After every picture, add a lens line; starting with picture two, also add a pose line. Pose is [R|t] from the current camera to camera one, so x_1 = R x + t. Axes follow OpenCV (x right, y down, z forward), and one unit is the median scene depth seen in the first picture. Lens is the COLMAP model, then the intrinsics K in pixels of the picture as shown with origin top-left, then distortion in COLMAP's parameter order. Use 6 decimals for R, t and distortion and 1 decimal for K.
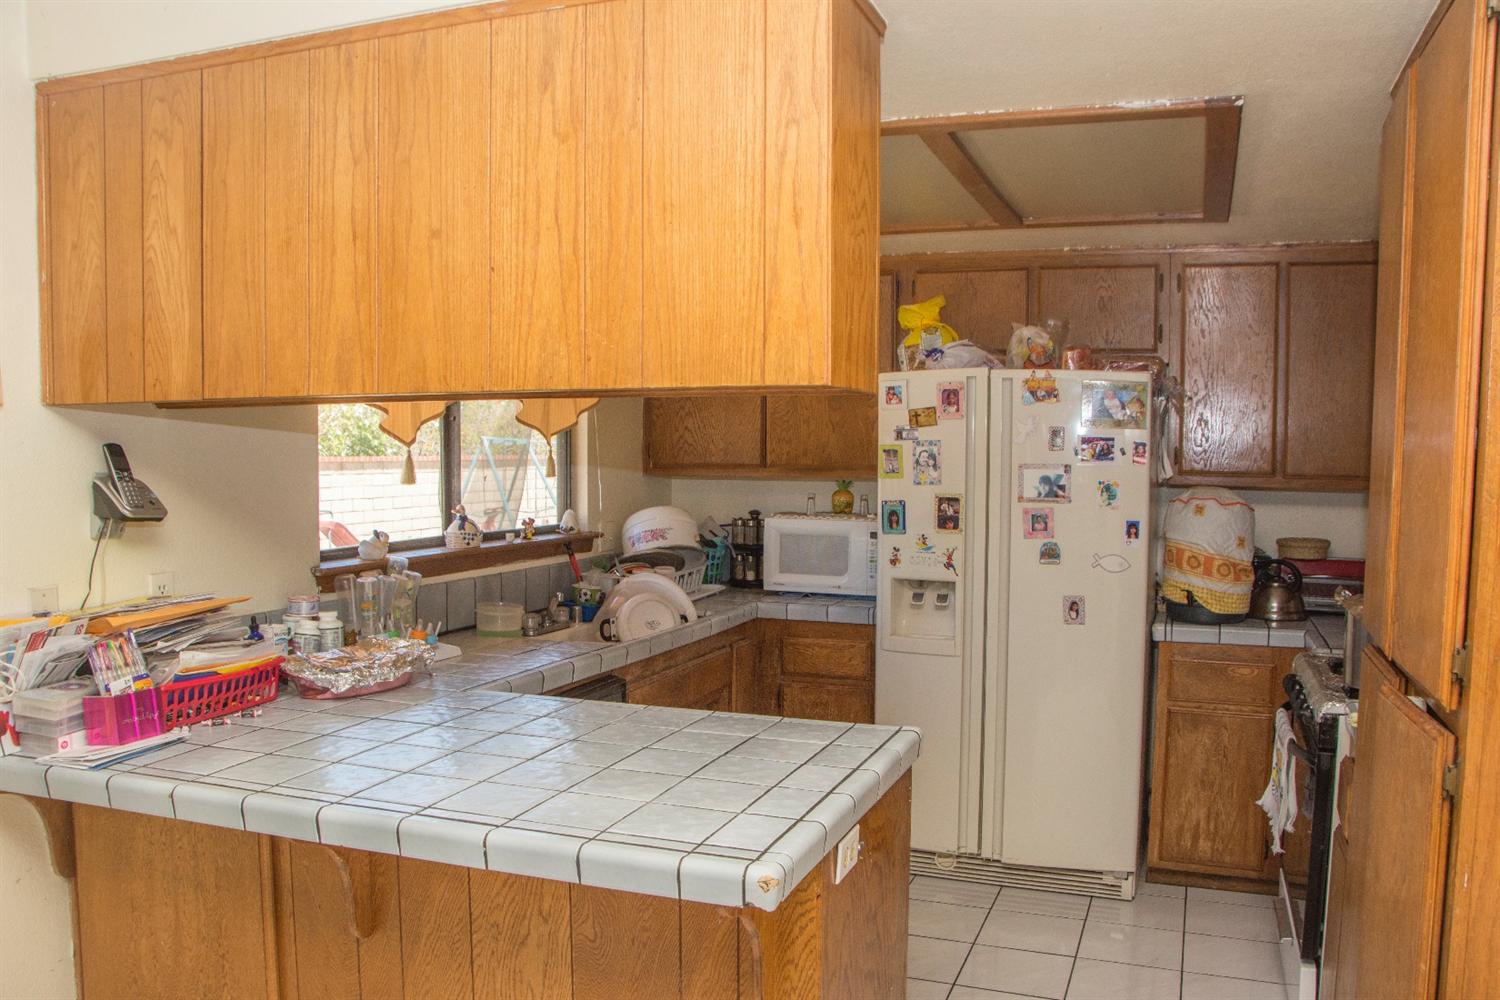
lens RADIAL K [[1152.4, 0, 771.0], [0, 1152.4, 524.7], [0, 0, 1]] dist [-0.151263, 0.108117]
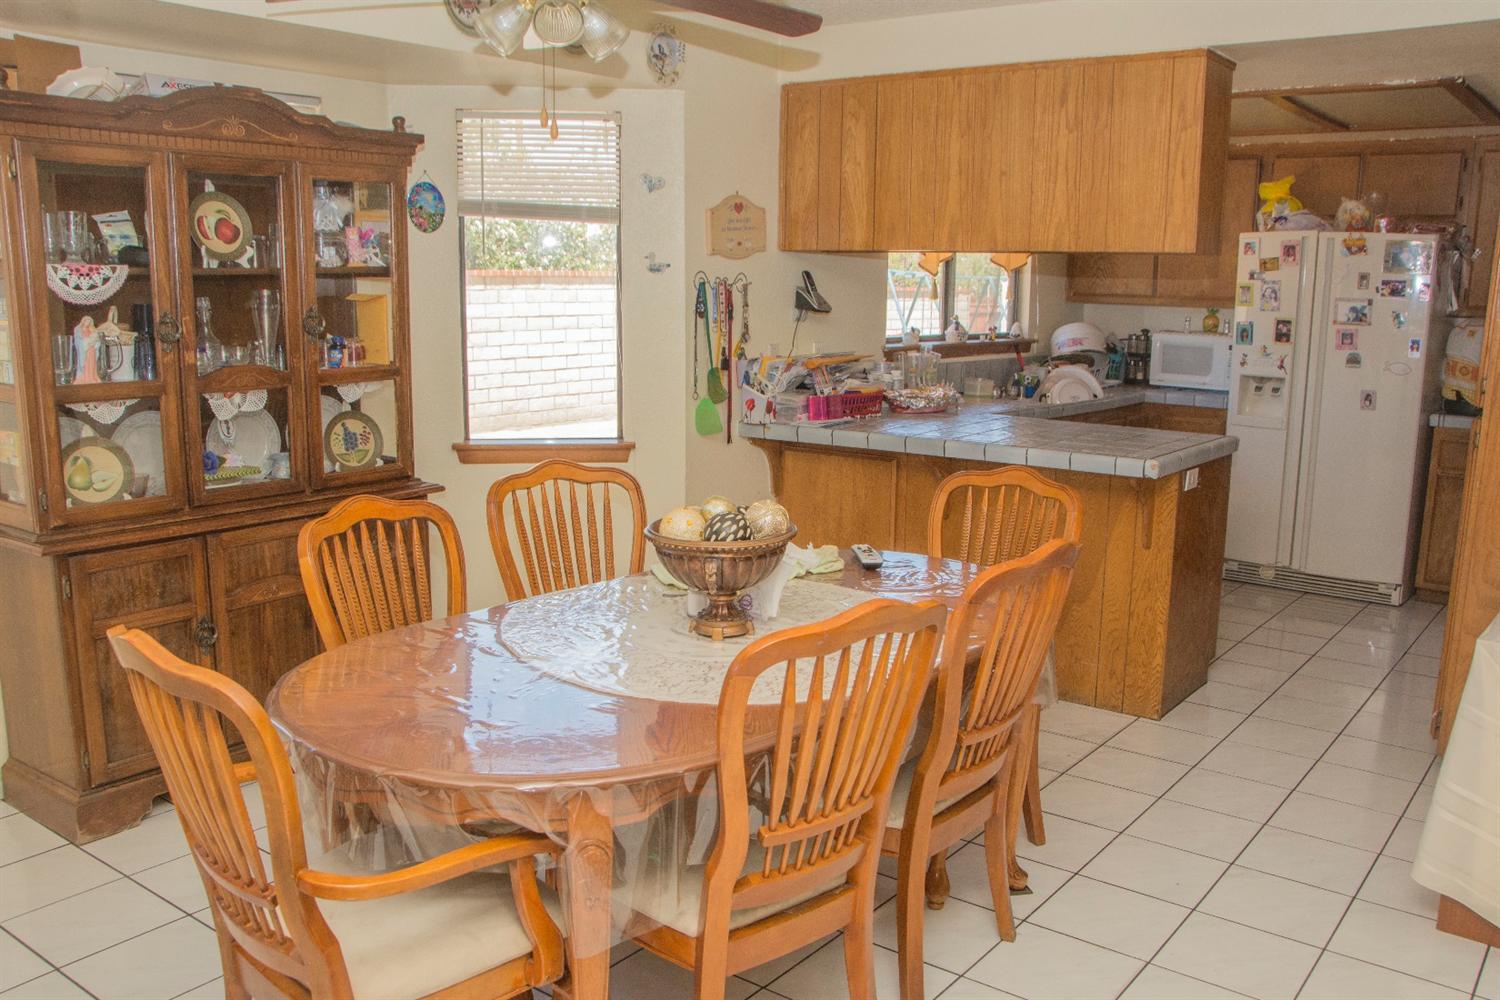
lens RADIAL K [[1284.9, 0, 750.0], [0, 1284.9, 500.0], [0, 0, 1]] dist [-0.154613, 0.164170]
pose [[0.954394, 0.061463, -0.292154, -0.013802], [-0.031670, 0.993900, 0.105635, 0.058095], [0.296865, -0.091565, 0.950519, -0.755095]]
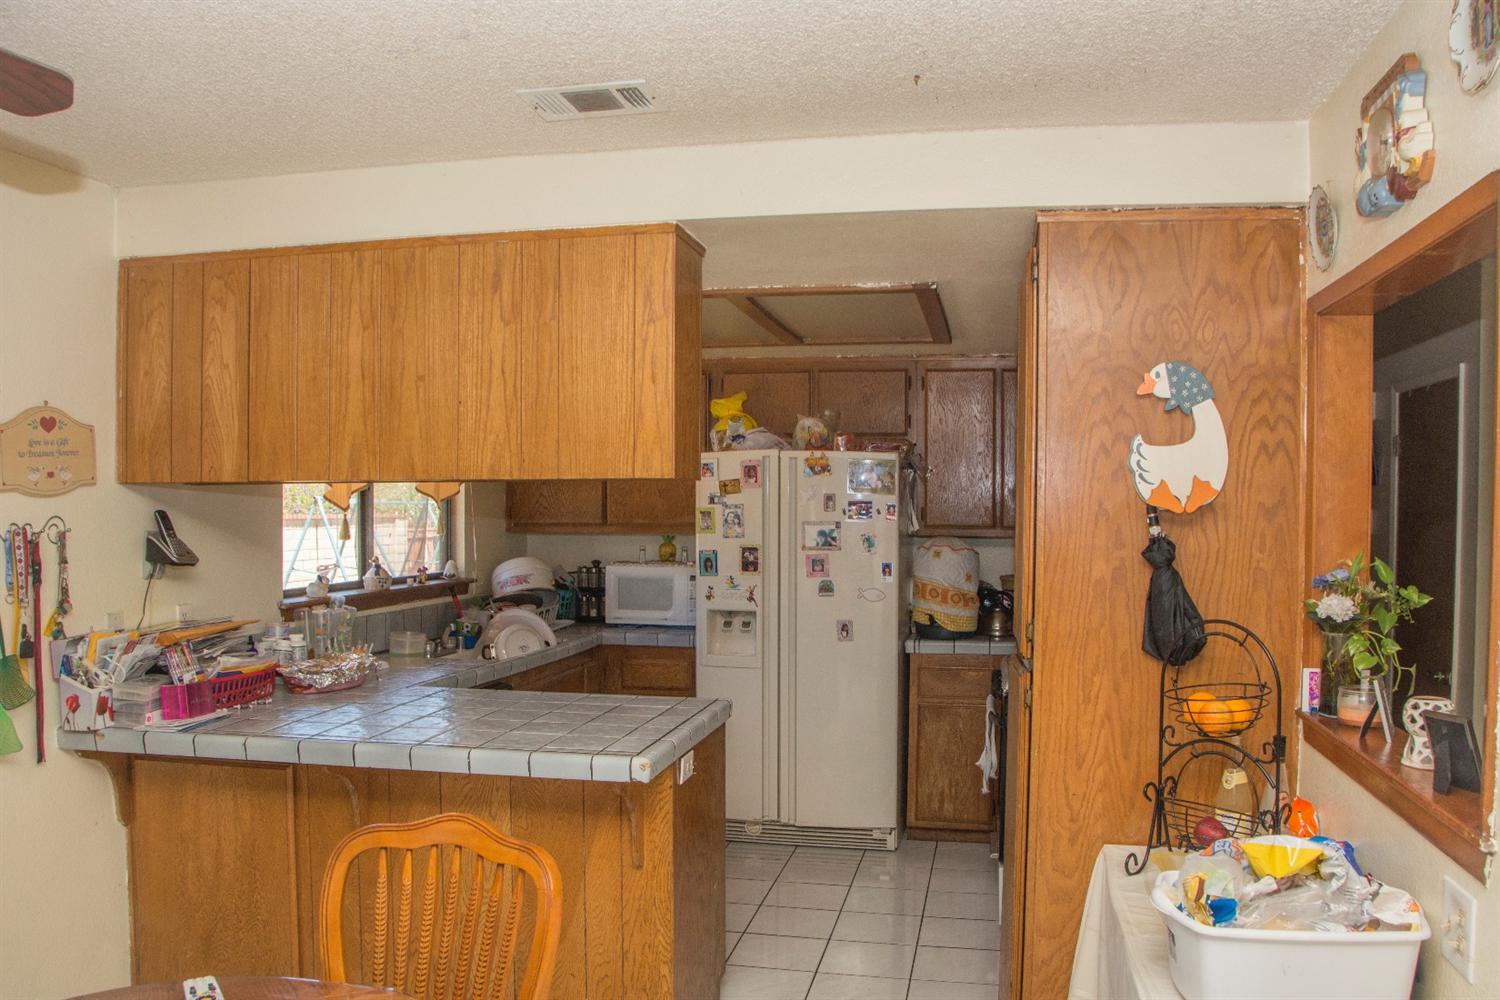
lens RADIAL K [[1179.8, 0, 752.7], [0, 1179.8, 516.2], [0, 0, 1]] dist [-0.152244, 0.094905]
pose [[0.988920, -0.005653, 0.148345, -0.044356], [0.013969, 0.998384, -0.055076, 0.015598], [-0.147794, 0.056538, 0.987401, -0.350474]]
